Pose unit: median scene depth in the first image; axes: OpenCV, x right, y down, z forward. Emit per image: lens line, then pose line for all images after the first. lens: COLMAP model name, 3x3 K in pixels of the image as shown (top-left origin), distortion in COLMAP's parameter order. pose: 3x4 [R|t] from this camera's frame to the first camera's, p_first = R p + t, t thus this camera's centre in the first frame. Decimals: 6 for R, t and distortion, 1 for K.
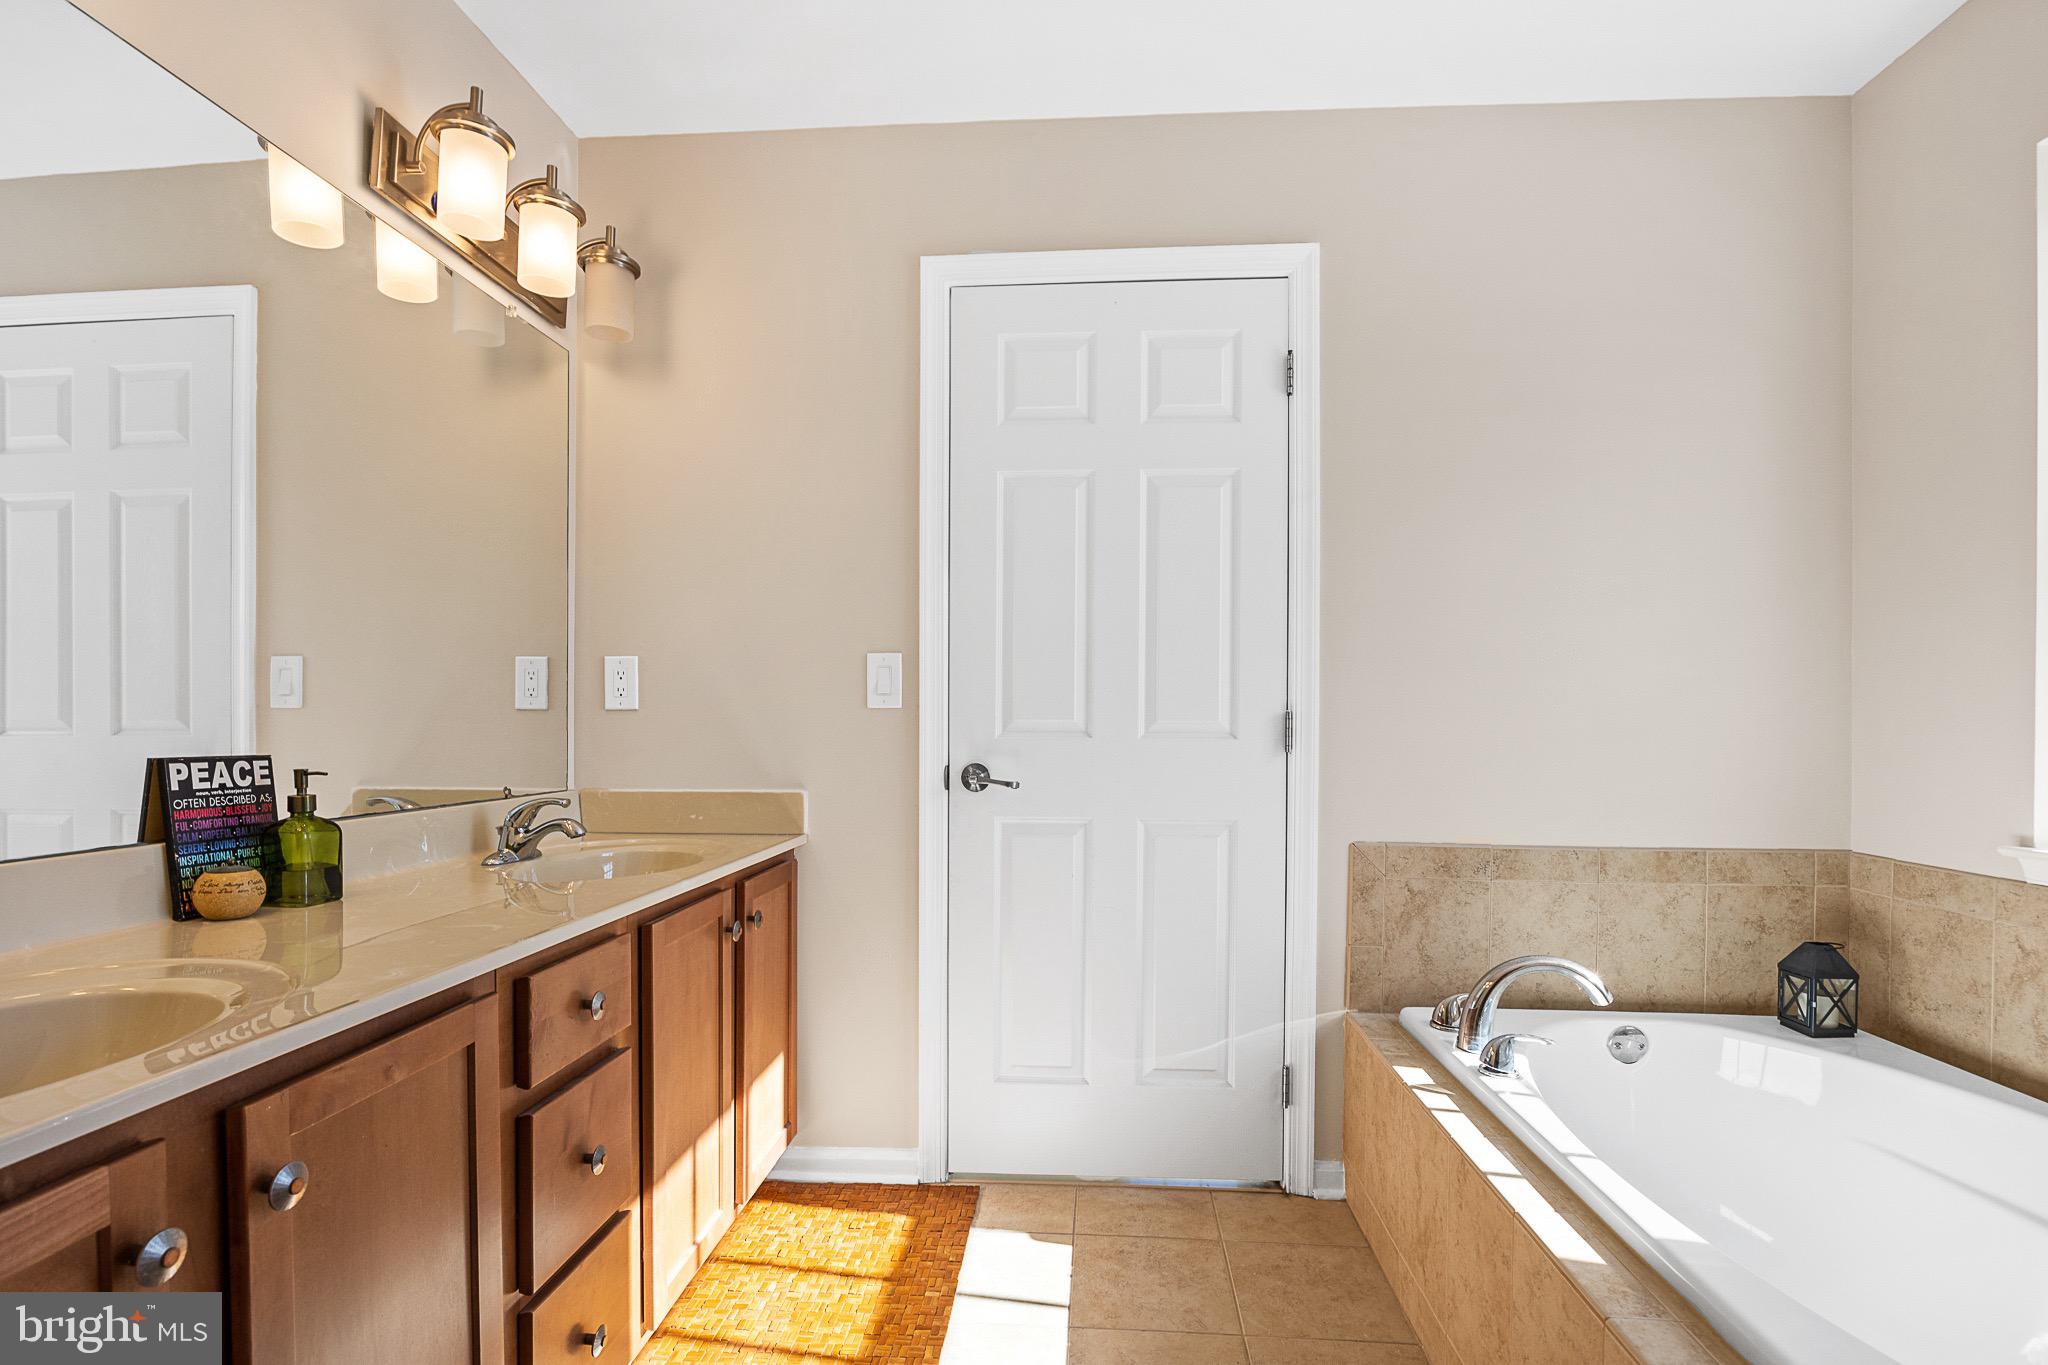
lens RADIAL K [[959.5, 0, 1011.4], [0, 959.5, 719.0], [0, 0, 1]] dist [-0.006259, -0.000855]
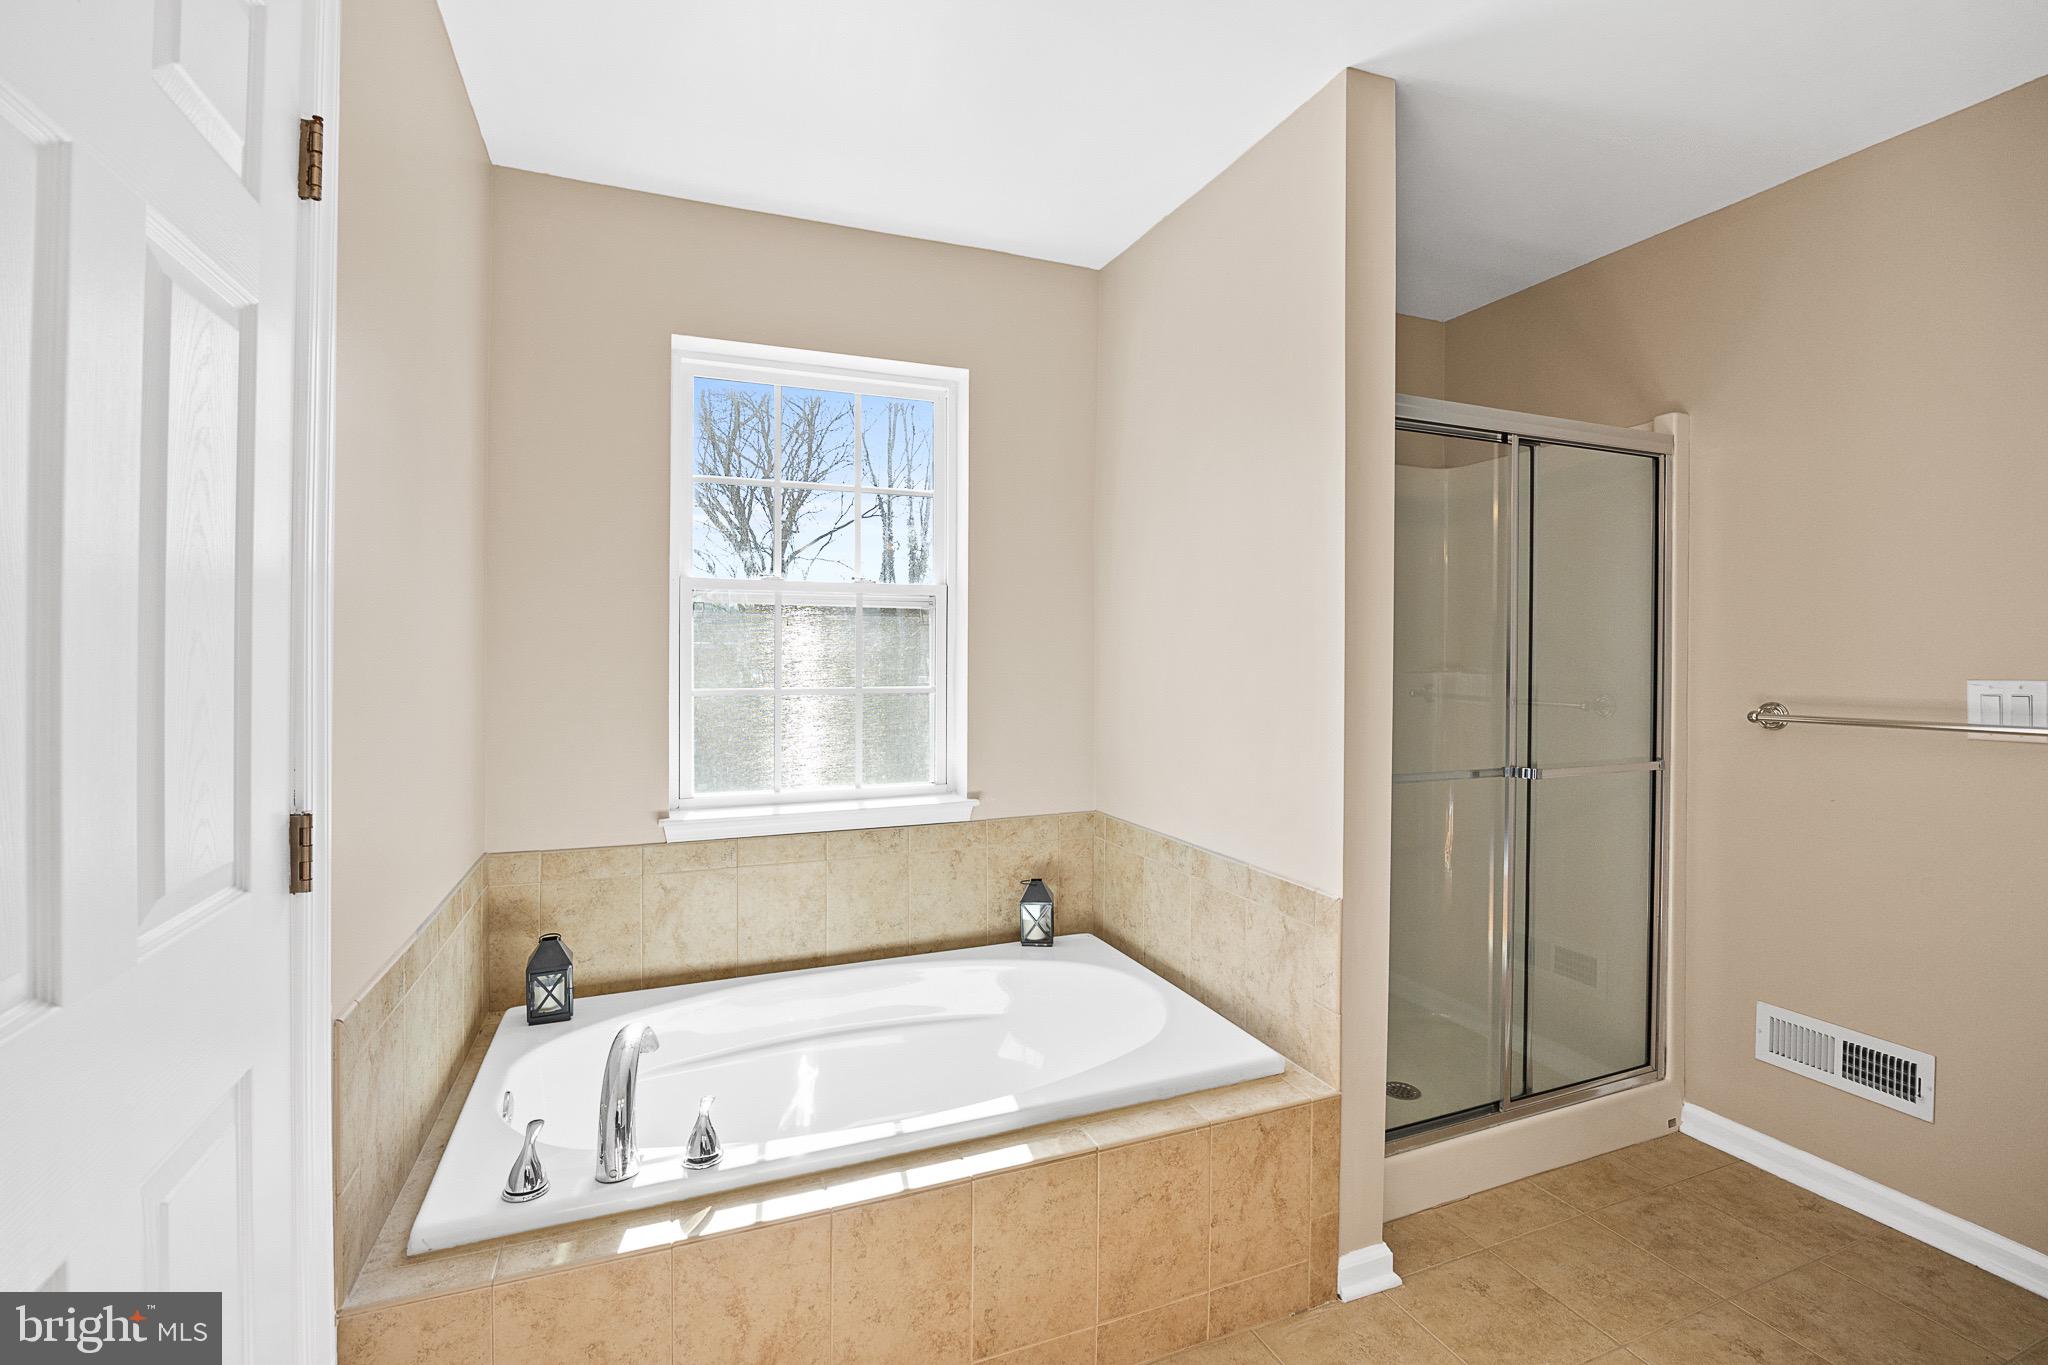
lens RADIAL K [[915.2, 0, 1061.8], [0, 915.2, 645.8], [0, 0, 1]] dist [-0.026860, 0.003719]
pose [[-0.479453, -0.006115, 0.877546, -0.374405], [-0.015269, 0.999882, -0.001375, -0.116327], [-0.877435, -0.014058, -0.479490, 0.988141]]
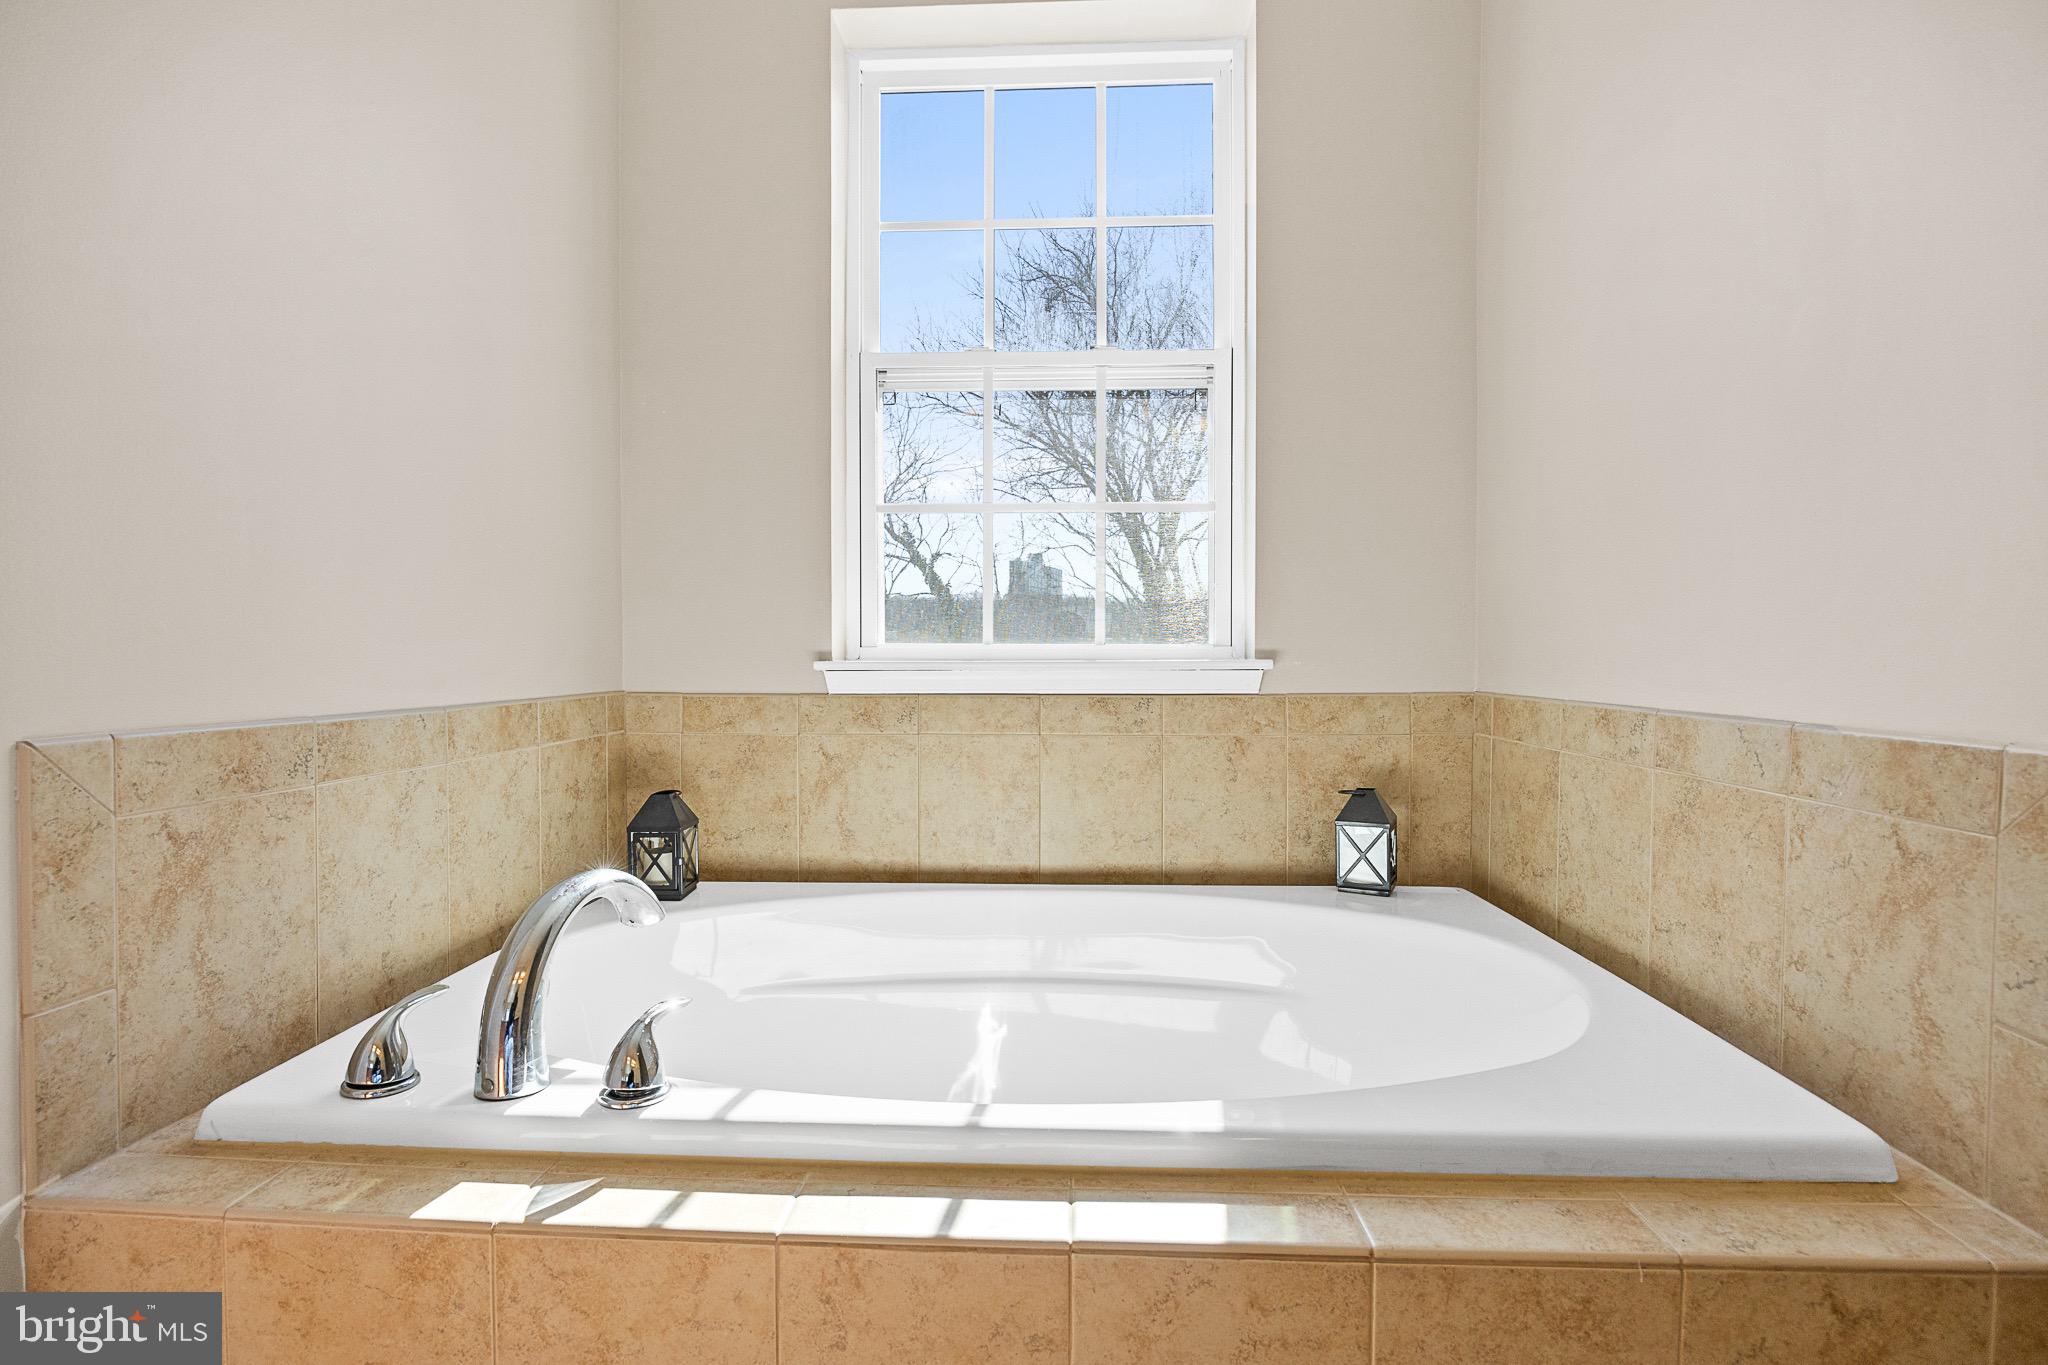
lens RADIAL K [[965.9, 0, 1035.6], [0, 965.9, 675.4], [0, 0, 1]] dist [-0.018875, 0.001494]
pose [[-0.043503, -0.029559, 0.998616, -0.030396], [-0.004673, 0.999557, 0.029383, 0.102551], [-0.999042, -0.003388, -0.043622, 0.704568]]
